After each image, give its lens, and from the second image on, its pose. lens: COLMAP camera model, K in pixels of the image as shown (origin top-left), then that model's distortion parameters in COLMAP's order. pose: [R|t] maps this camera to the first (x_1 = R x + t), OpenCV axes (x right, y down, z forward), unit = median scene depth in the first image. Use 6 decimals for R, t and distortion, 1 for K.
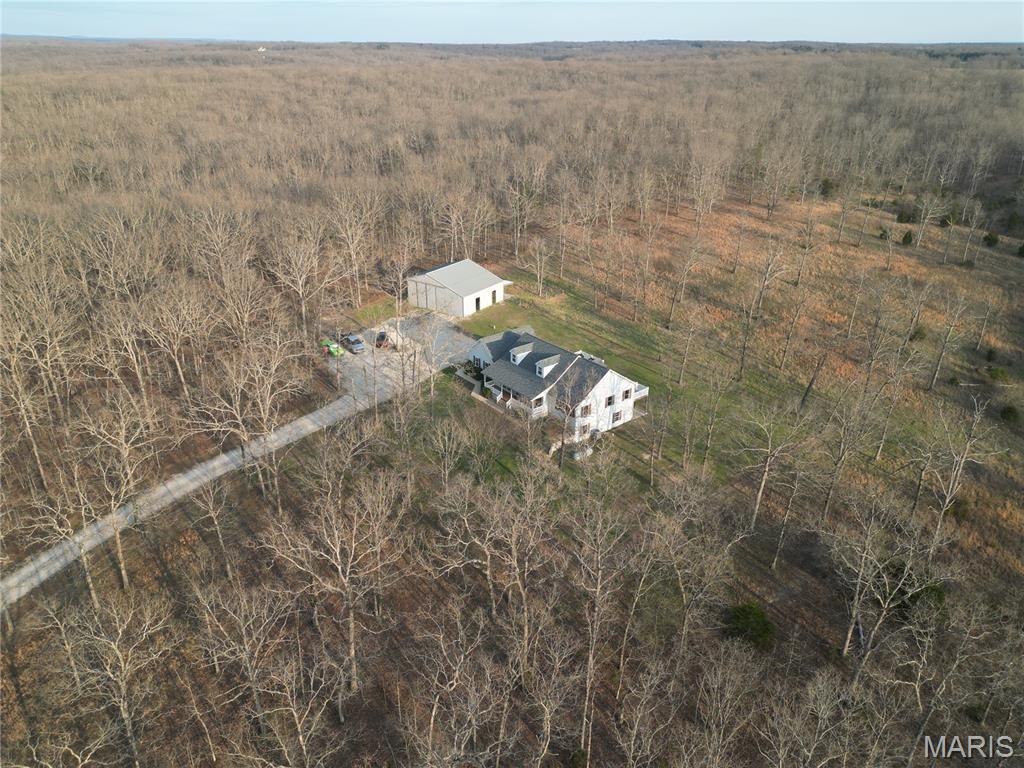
lens RADIAL K [[713.0, 0, 514.1], [0, 713.0, 385.0], [0, 0, 1]] dist [0.028481, -0.013759]
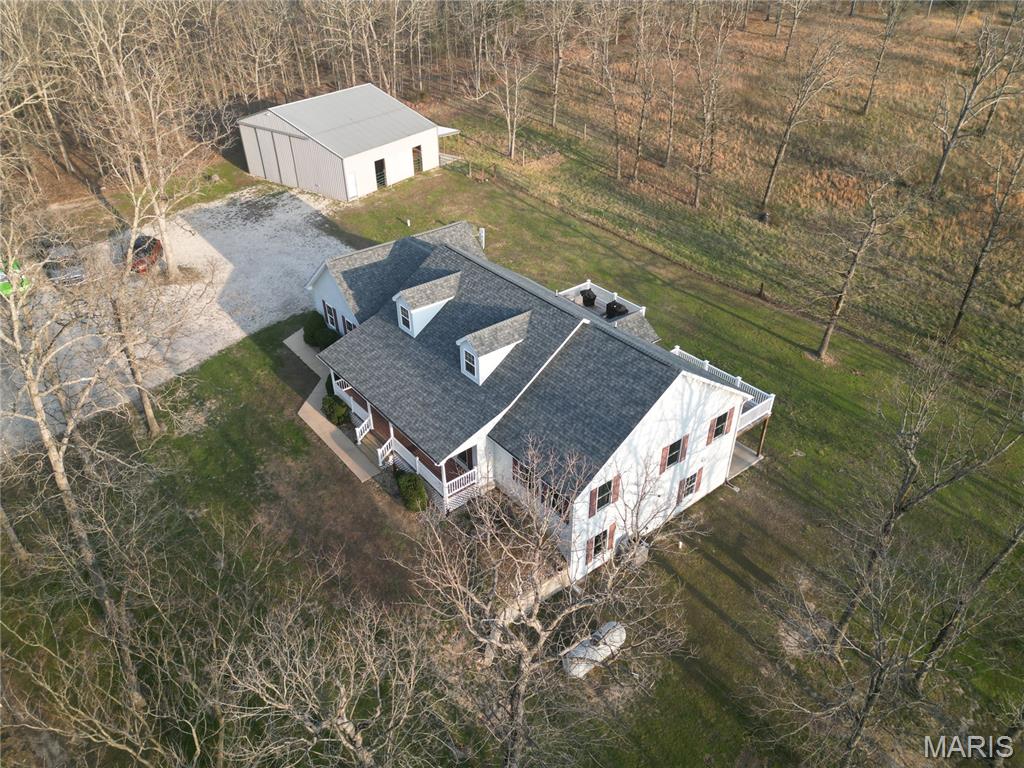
lens RADIAL K [[713.0, 0, 509.7], [0, 713.0, 378.9], [0, 0, 1]] dist [0.028481, -0.013759]
pose [[0.999895, -0.005226, -0.013491, 0.045278], [0.007214, 0.988385, 0.151798, -0.048573], [0.012541, -0.151879, 0.988320, 0.501118]]
